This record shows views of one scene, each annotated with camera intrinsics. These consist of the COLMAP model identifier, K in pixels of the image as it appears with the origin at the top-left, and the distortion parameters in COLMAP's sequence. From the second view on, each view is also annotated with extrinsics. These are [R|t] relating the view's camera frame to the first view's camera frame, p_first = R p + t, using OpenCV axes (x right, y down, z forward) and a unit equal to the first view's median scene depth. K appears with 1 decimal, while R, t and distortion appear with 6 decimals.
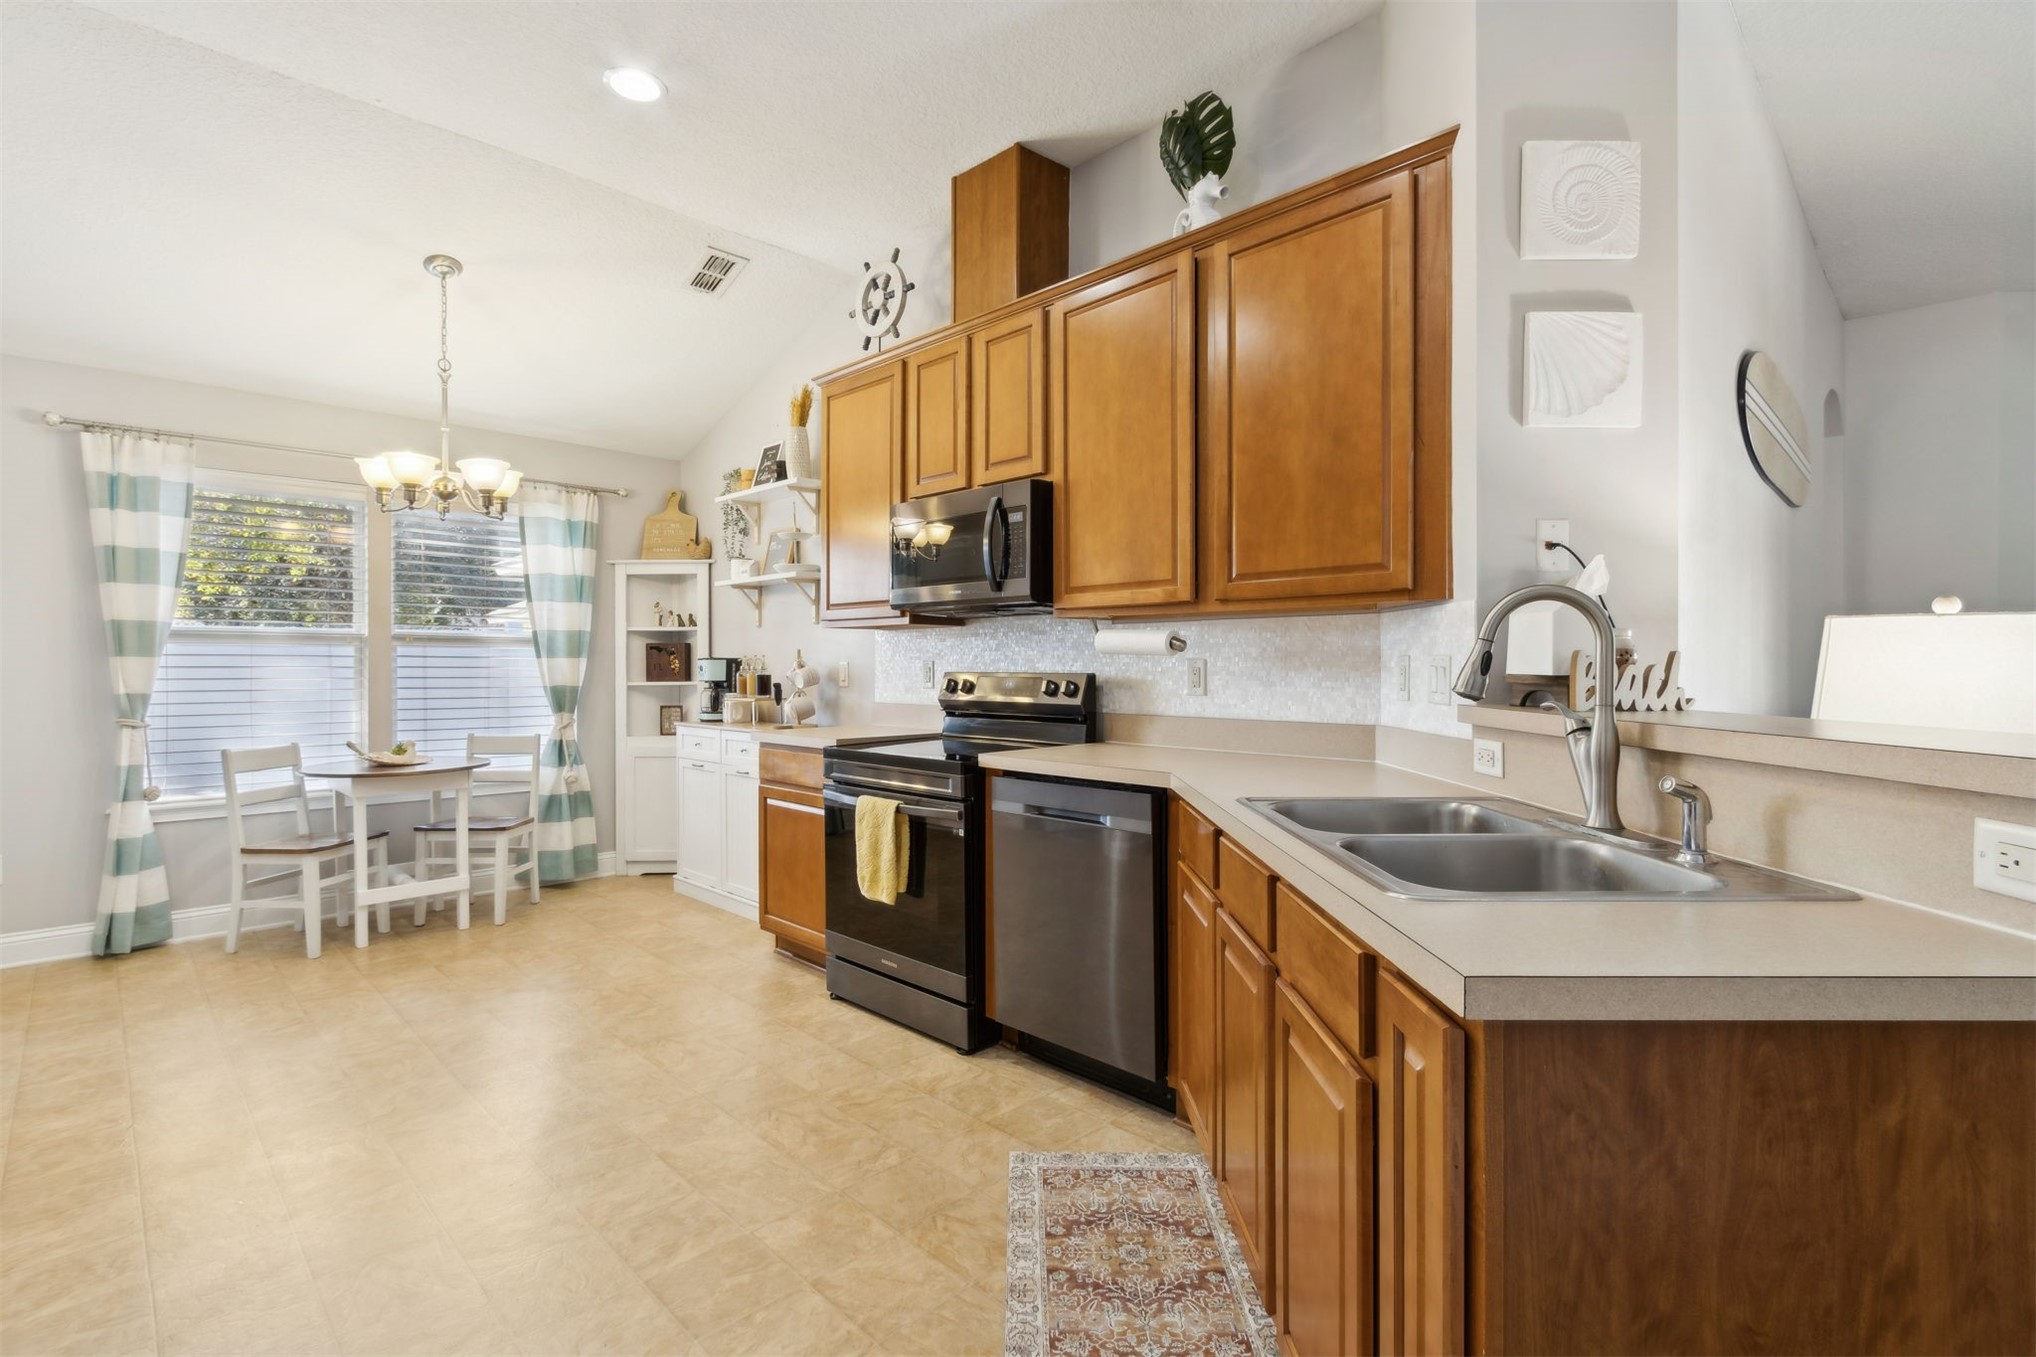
lens RADIAL K [[967.0, 0, 1013.2], [0, 967.0, 666.3], [0, 0, 1]] dist [0.001664, -0.000133]
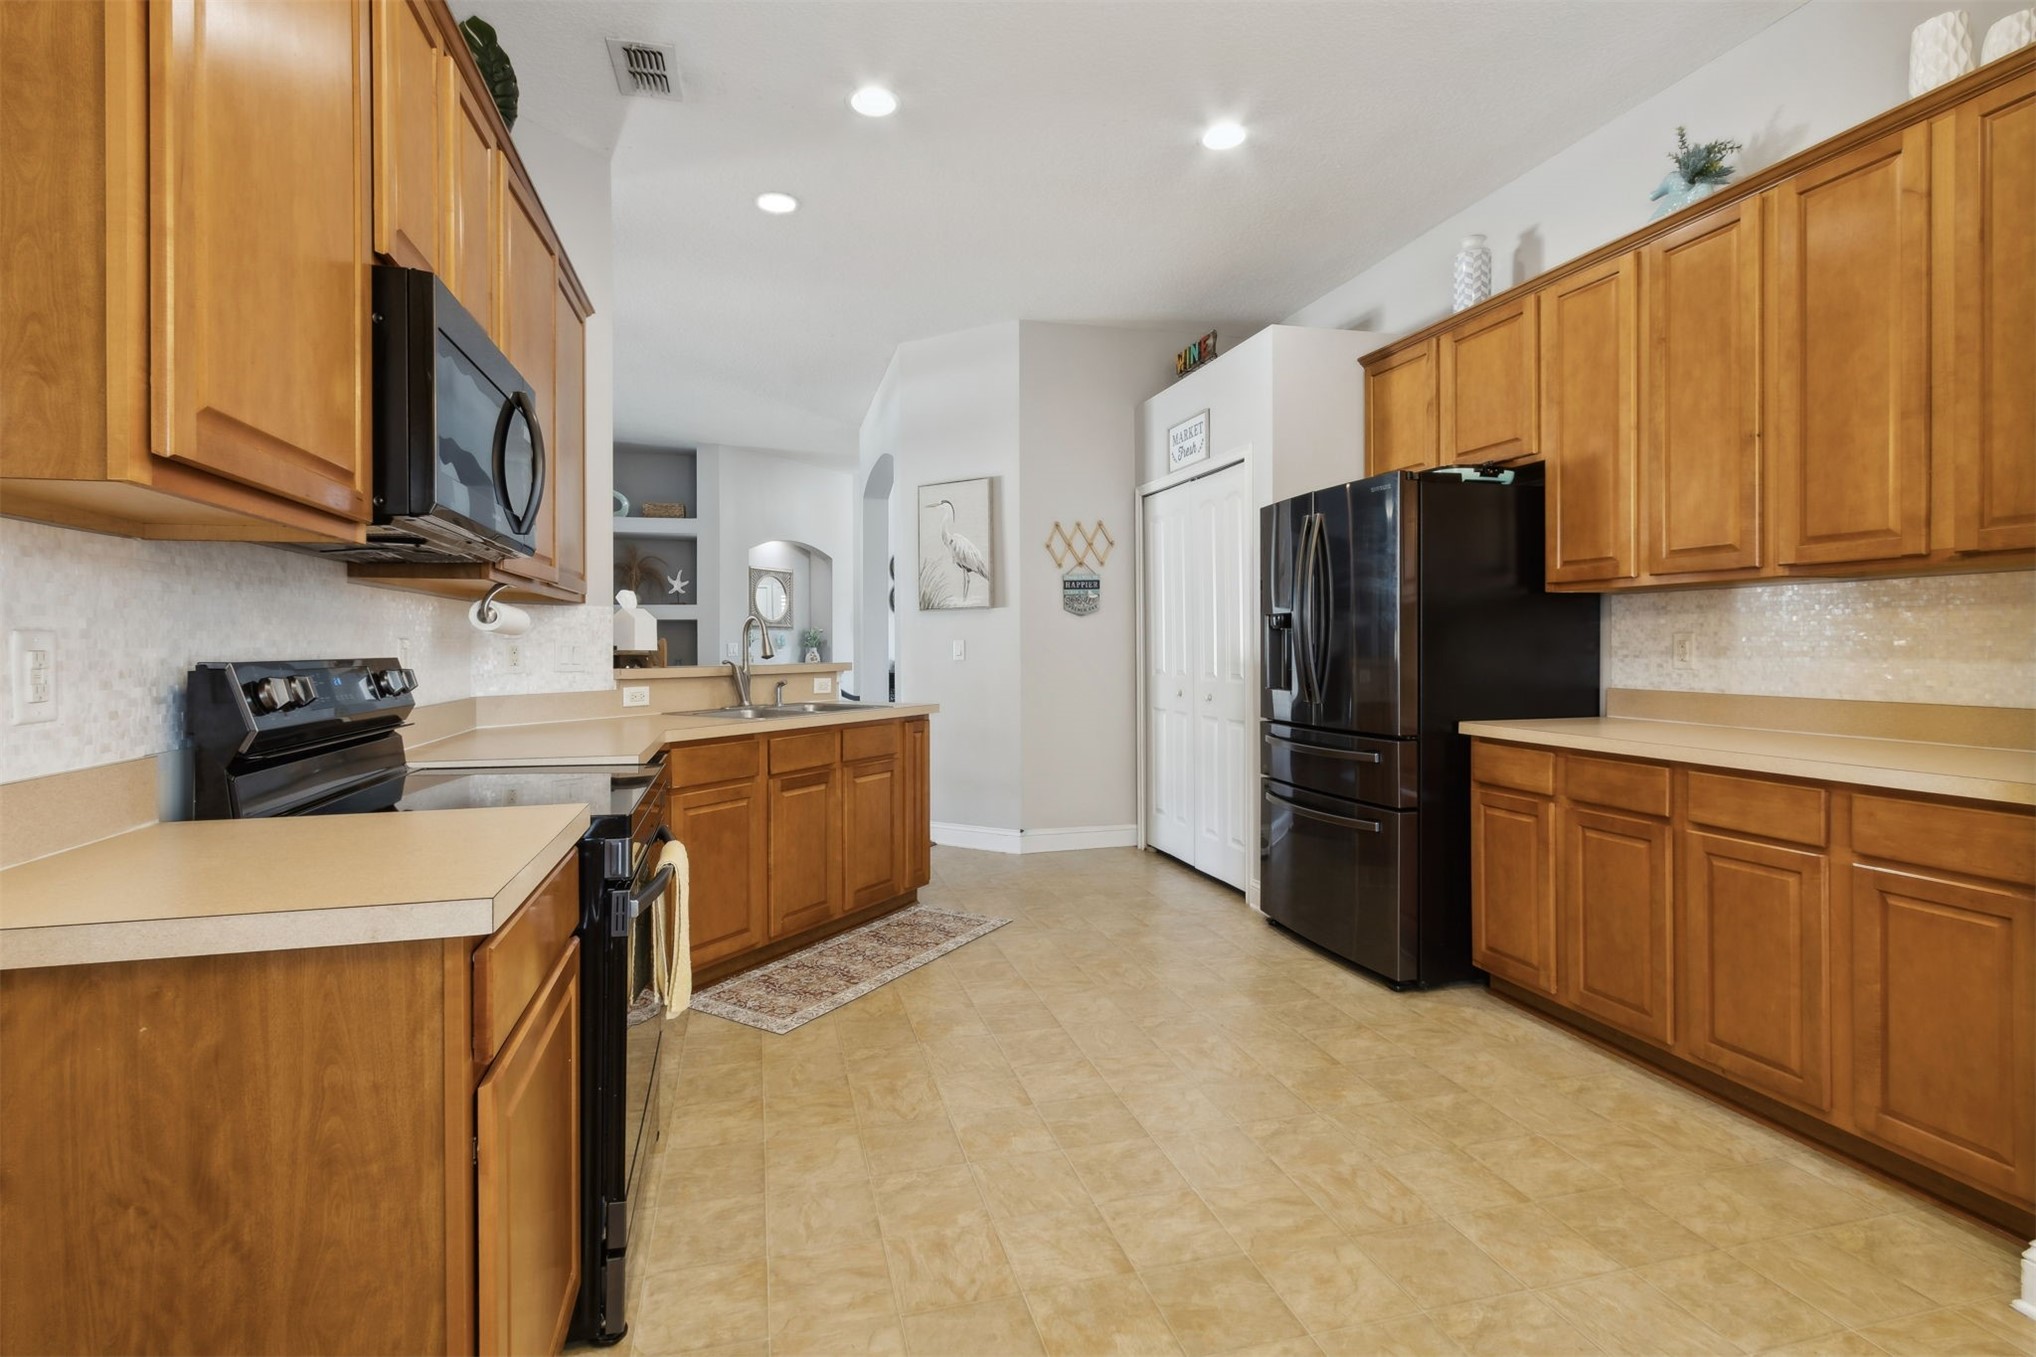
lens RADIAL K [[967.0, 0, 1013.2], [0, 967.0, 666.3], [0, 0, 1]] dist [0.001664, -0.000133]
pose [[-0.874918, -0.005461, 0.484240, -0.907777], [0.007819, 0.999647, 0.025402, -0.001361], [-0.484207, 0.026011, -0.874567, 2.030666]]
